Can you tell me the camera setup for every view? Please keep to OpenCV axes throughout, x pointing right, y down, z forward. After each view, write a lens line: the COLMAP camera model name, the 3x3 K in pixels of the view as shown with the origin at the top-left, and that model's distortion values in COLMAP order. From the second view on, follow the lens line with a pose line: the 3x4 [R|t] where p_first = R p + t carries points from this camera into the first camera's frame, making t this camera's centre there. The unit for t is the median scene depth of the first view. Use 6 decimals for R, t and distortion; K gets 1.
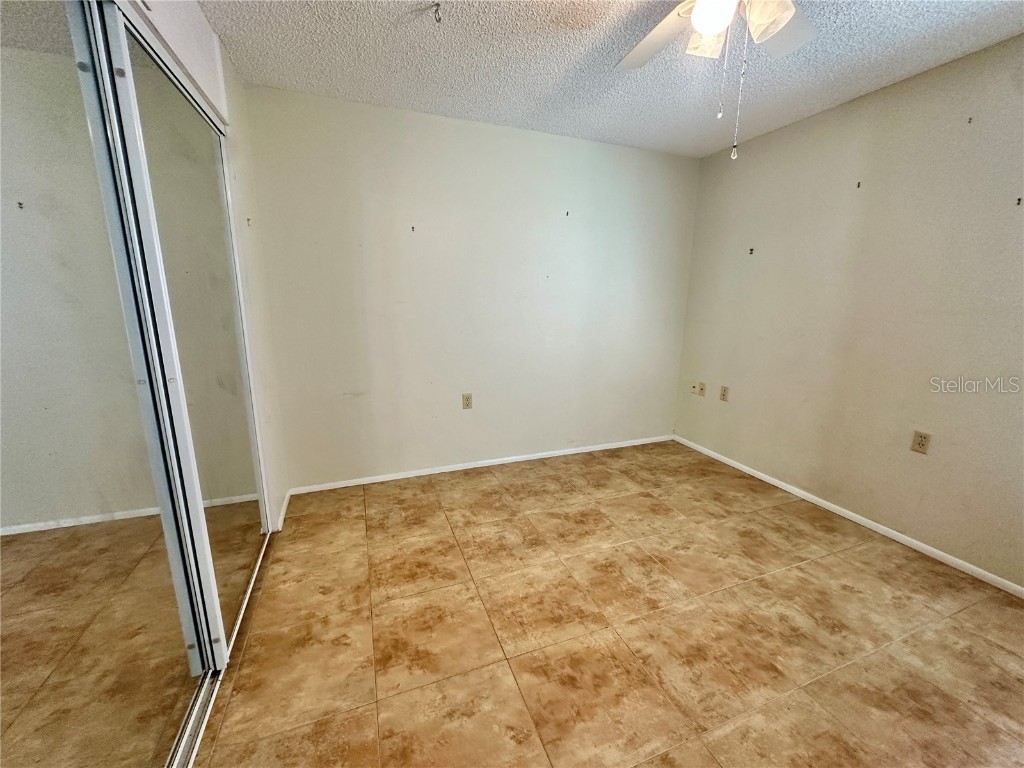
lens RADIAL K [[406.2, 0, 511.8], [0, 406.2, 384.6], [0, 0, 1]] dist [-0.003033, 0.000373]
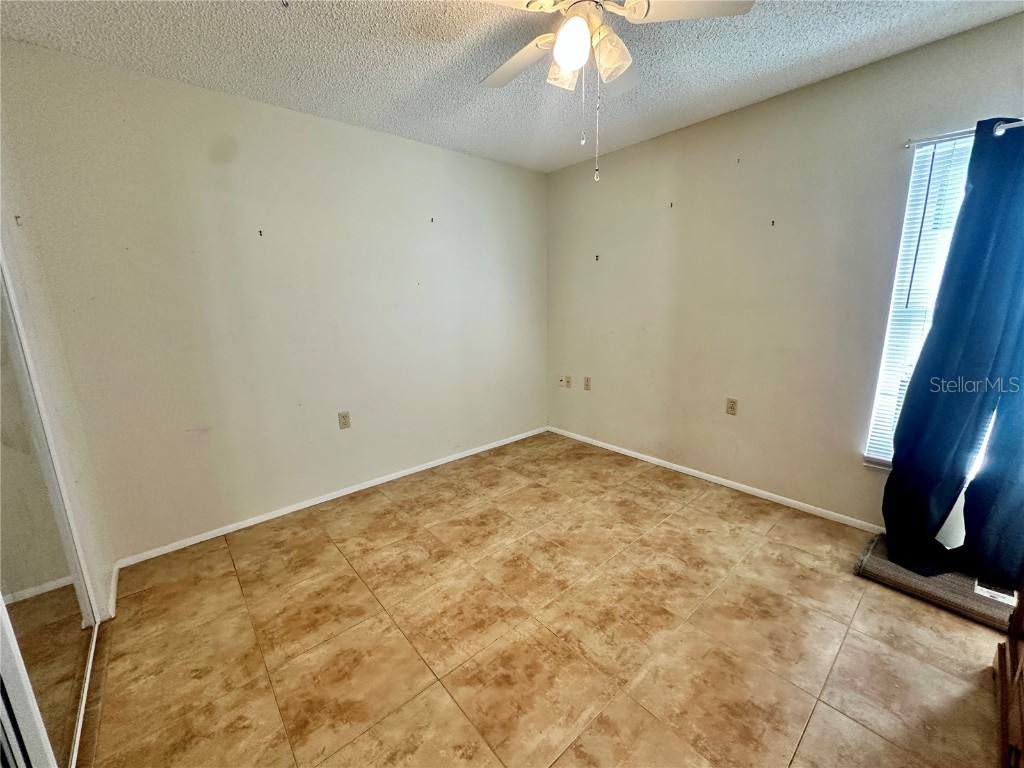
lens RADIAL K [[406.2, 0, 511.6], [0, 406.2, 384.7], [0, 0, 1]] dist [-0.003033, 0.000373]
pose [[0.939316, -0.101381, 0.327731, -0.071074], [0.103885, 0.994540, 0.009905, -0.013146], [-0.326945, 0.024743, 0.944719, 0.006312]]
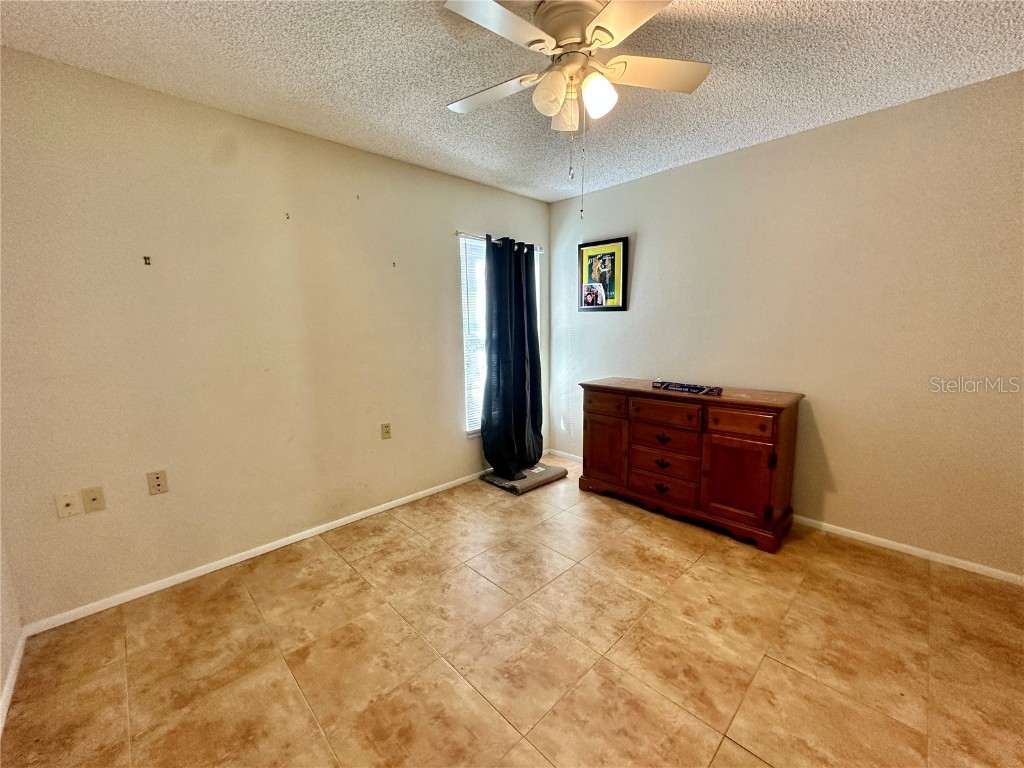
lens RADIAL K [[406.2, 0, 513.0], [0, 406.2, 383.1], [0, 0, 1]] dist [-0.003033, 0.000373]
pose [[-0.396881, -0.138866, 0.907305, -0.385179], [0.206991, 0.949485, 0.235866, -0.255676], [-0.894226, 0.281415, -0.348088, 1.115625]]
